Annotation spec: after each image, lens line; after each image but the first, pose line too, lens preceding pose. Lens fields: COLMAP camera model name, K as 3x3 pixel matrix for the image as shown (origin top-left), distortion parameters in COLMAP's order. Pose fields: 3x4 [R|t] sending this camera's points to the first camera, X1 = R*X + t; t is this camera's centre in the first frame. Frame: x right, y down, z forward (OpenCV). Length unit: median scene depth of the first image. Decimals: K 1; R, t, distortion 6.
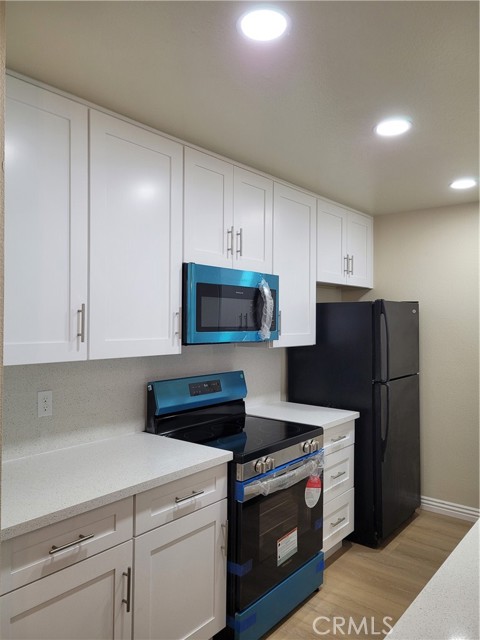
lens RADIAL K [[483.0, 0, 239.6], [0, 483.0, 321.6], [0, 0, 1]] dist [0.051629, -0.014439]
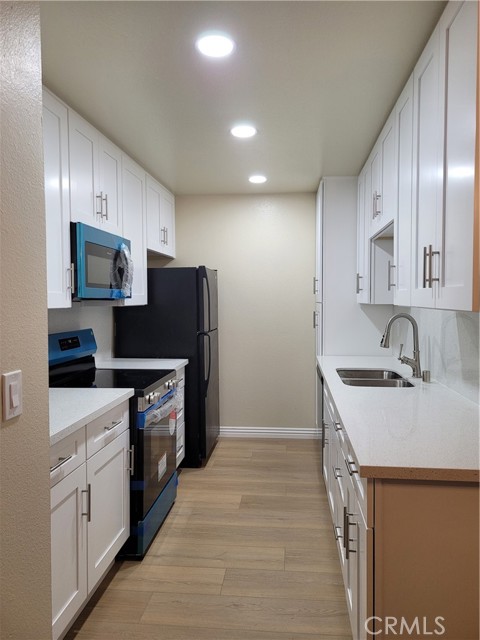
lens RADIAL K [[483.0, 0, 241.0], [0, 483.0, 318.0], [0, 0, 1]] dist [0.051629, -0.014439]
pose [[0.844802, -0.029159, 0.534284, -0.325317], [0.007851, 0.999082, 0.042111, 0.040537], [-0.535022, -0.031381, 0.844255, -0.093056]]
